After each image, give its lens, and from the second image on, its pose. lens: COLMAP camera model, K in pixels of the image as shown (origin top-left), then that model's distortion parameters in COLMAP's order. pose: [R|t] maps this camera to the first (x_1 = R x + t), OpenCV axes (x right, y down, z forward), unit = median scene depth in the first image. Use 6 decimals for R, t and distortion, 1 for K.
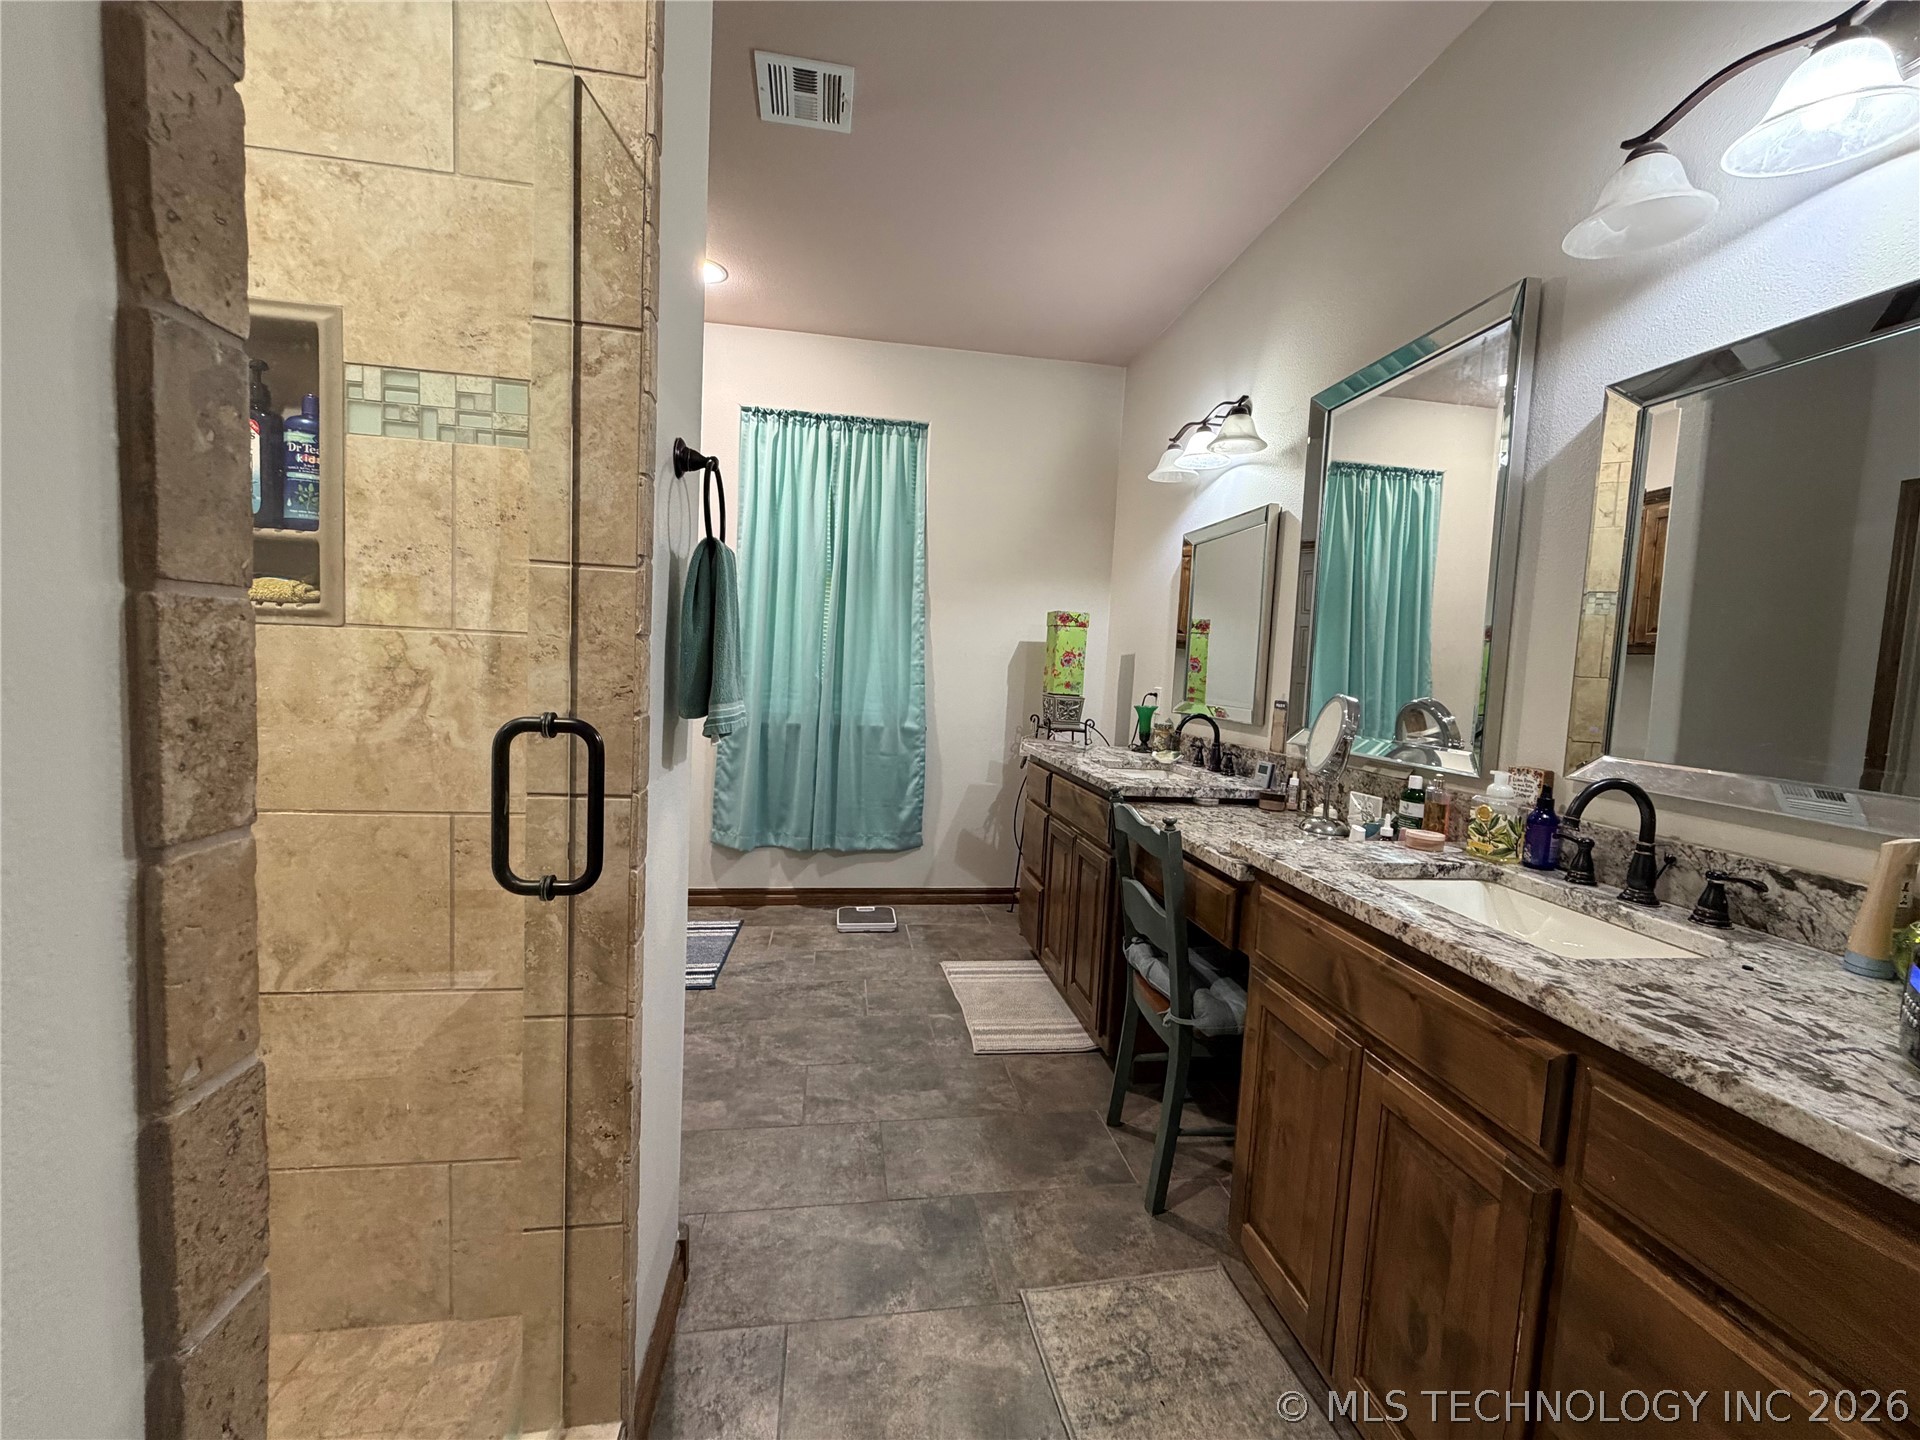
lens RADIAL K [[765.2, 0, 956.7], [0, 765.2, 717.4], [0, 0, 1]] dist [-0.000079, -0.000035]
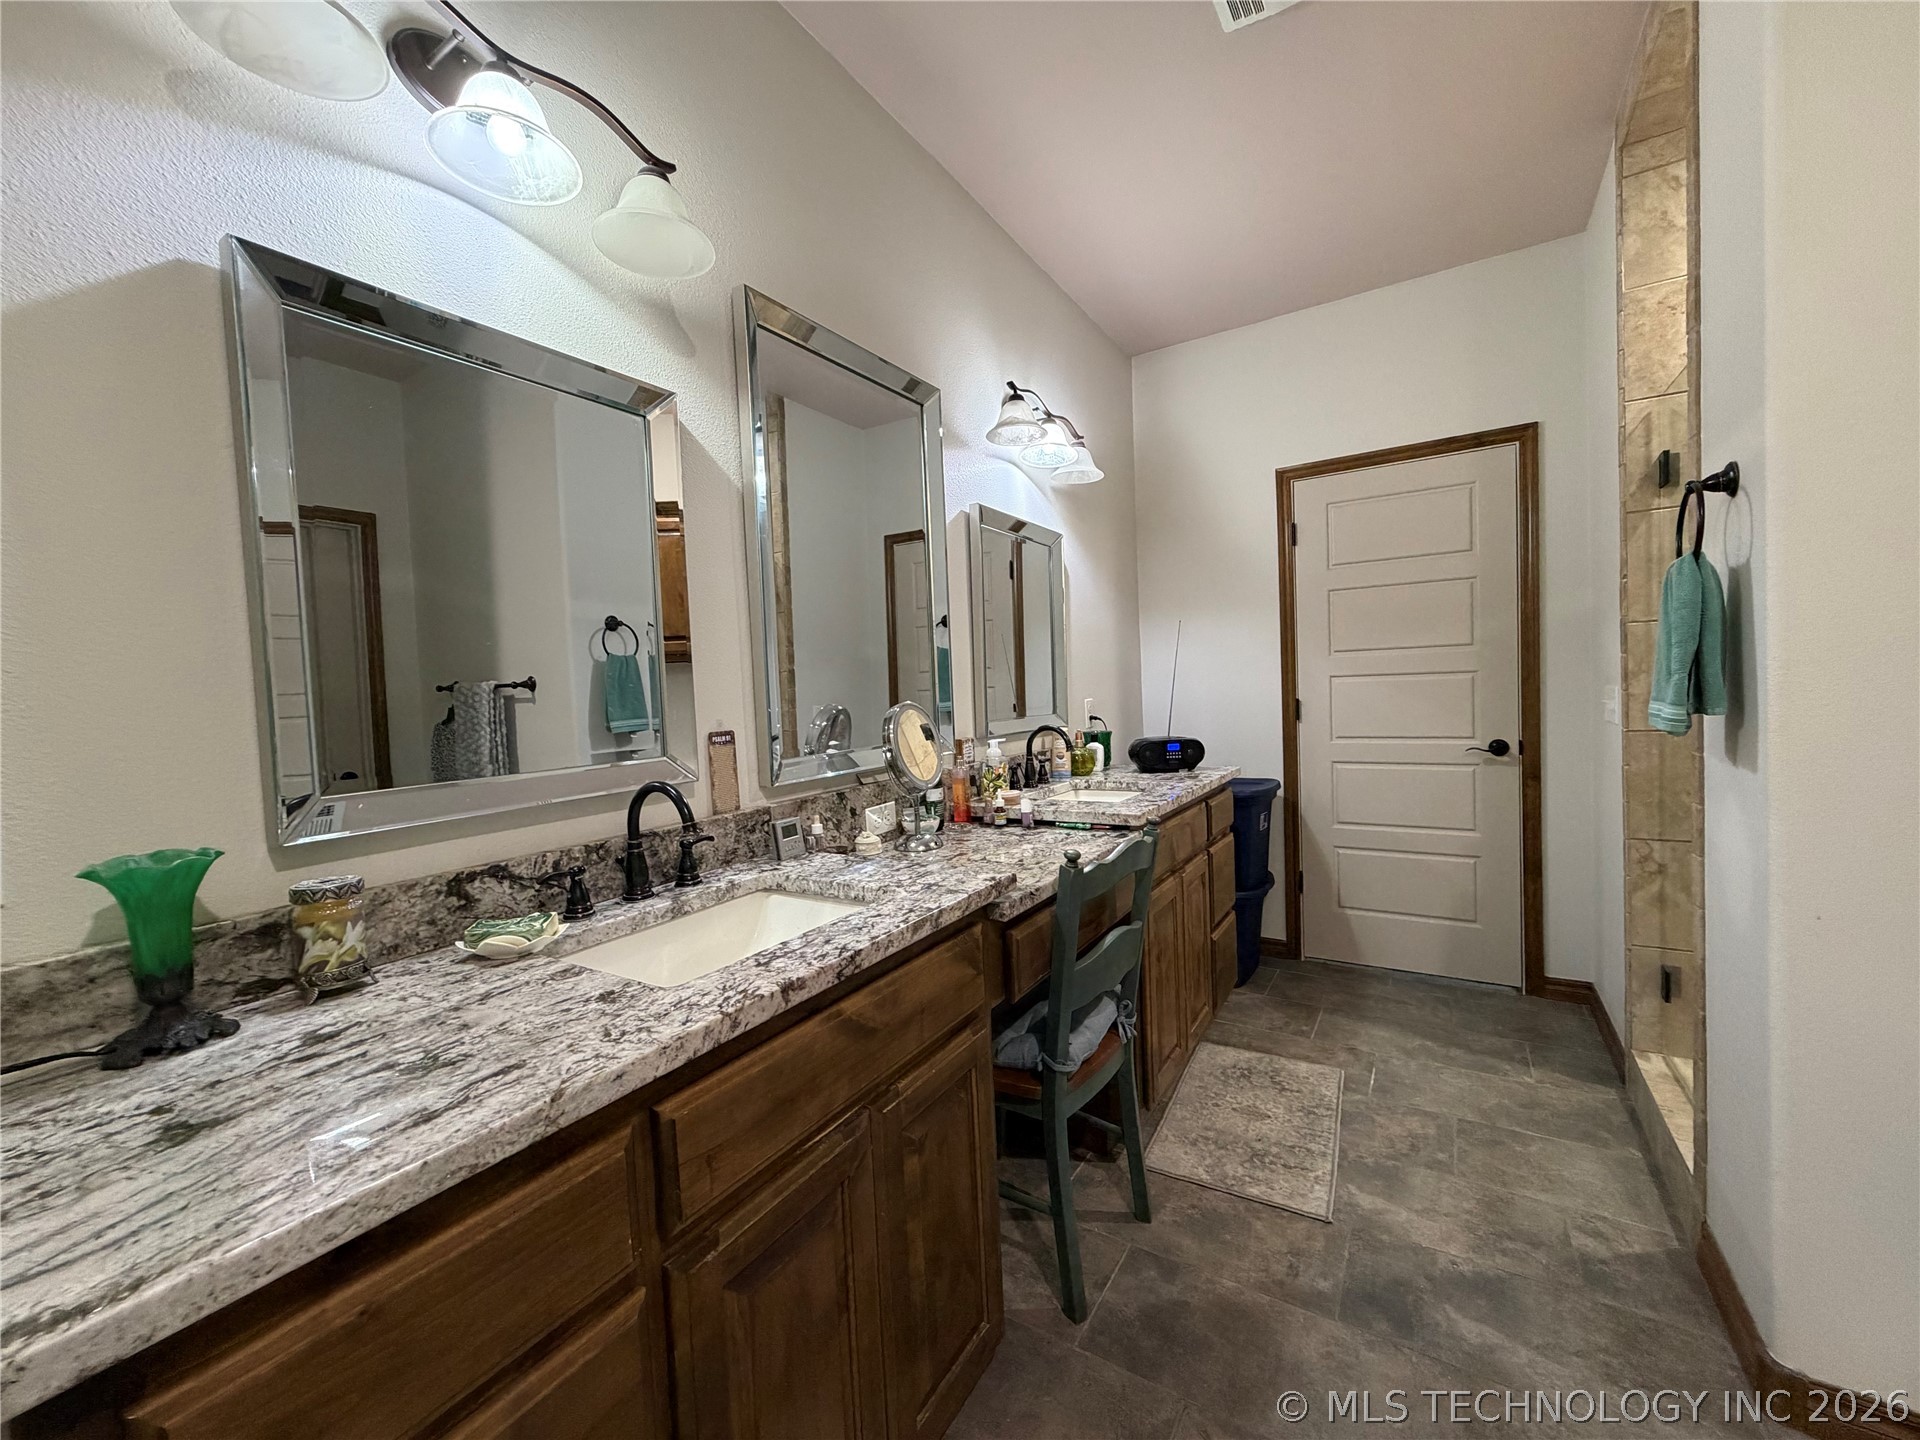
lens RADIAL K [[765.2, 0, 964.0], [0, 765.2, 718.8], [0, 0, 1]] dist [-0.000079, -0.000035]
pose [[-0.745443, -0.028011, 0.665981, -0.210081], [0.063175, 0.991650, 0.112422, -0.123880], [-0.663569, 0.125878, -0.737449, 1.817405]]
